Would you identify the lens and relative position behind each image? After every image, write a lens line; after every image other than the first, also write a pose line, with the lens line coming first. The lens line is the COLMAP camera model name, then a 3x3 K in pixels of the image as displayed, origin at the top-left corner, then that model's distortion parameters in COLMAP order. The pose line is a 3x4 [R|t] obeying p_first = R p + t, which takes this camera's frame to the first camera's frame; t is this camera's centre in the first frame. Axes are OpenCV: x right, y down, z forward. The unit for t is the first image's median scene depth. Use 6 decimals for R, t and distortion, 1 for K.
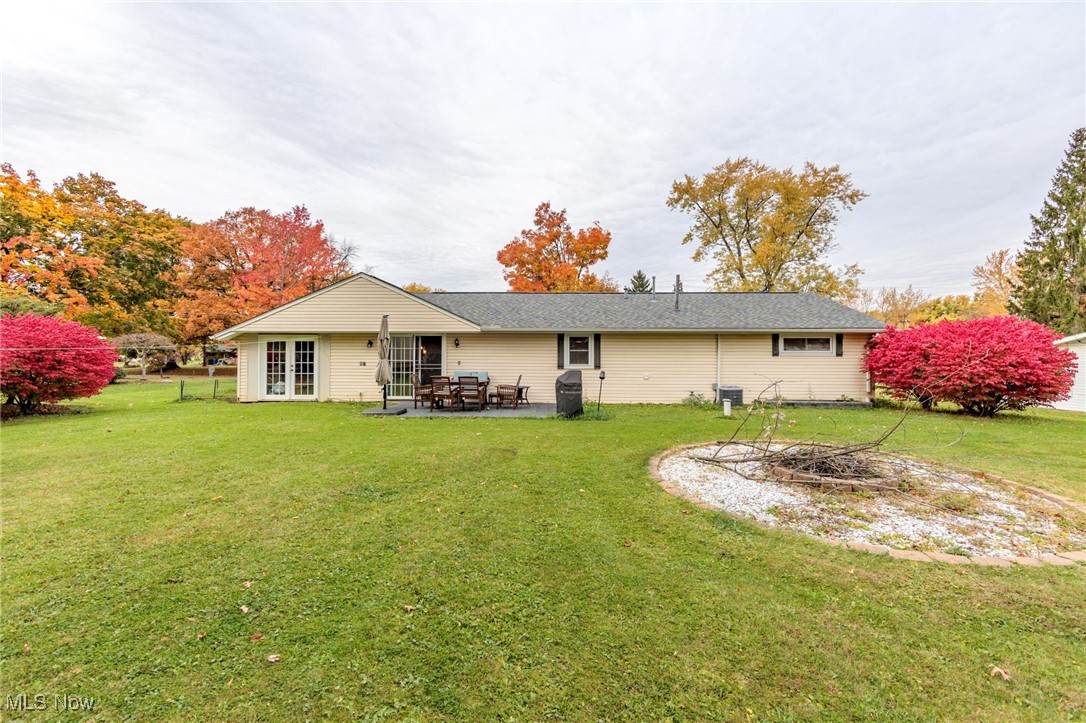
lens RADIAL K [[423.0, 0, 549.5], [0, 423.0, 368.8], [0, 0, 1]] dist [0.001931, 0.000079]
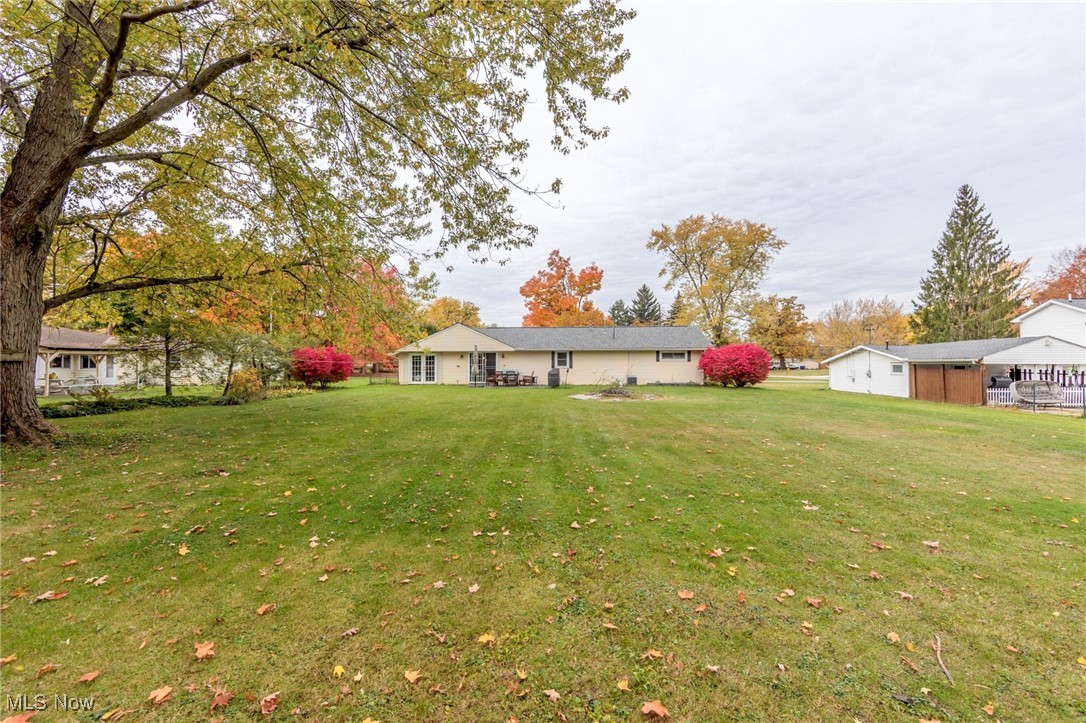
lens RADIAL K [[423.0, 0, 544.6], [0, 423.0, 359.4], [0, 0, 1]] dist [0.001931, 0.000079]
pose [[0.998098, -0.005658, -0.061387, 0.108260], [0.003659, 0.999461, -0.032621, 0.023400], [0.061538, 0.032334, 0.997581, -1.035236]]
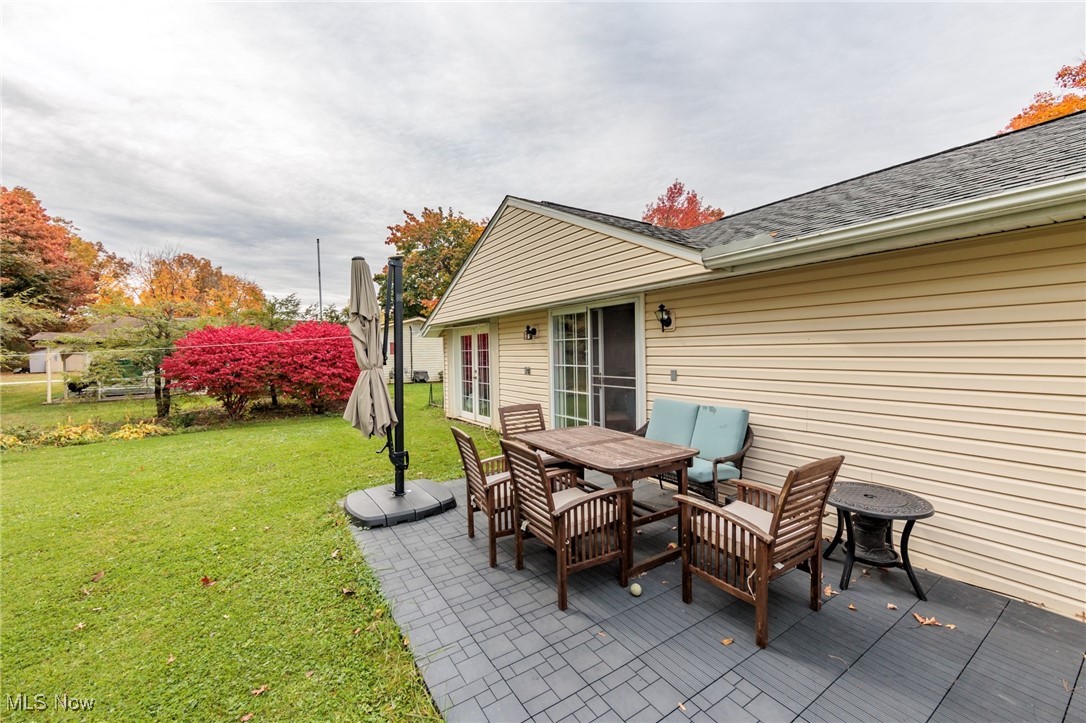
lens RADIAL K [[423.0, 0, 544.6], [0, 423.0, 355.3], [0, 0, 1]] dist [0.001931, 0.000079]
pose [[0.560929, -0.005681, -0.827844, 0.005684], [-0.000886, 0.999972, -0.007463, -0.027019], [0.827863, 0.004920, 0.560909, 0.714170]]
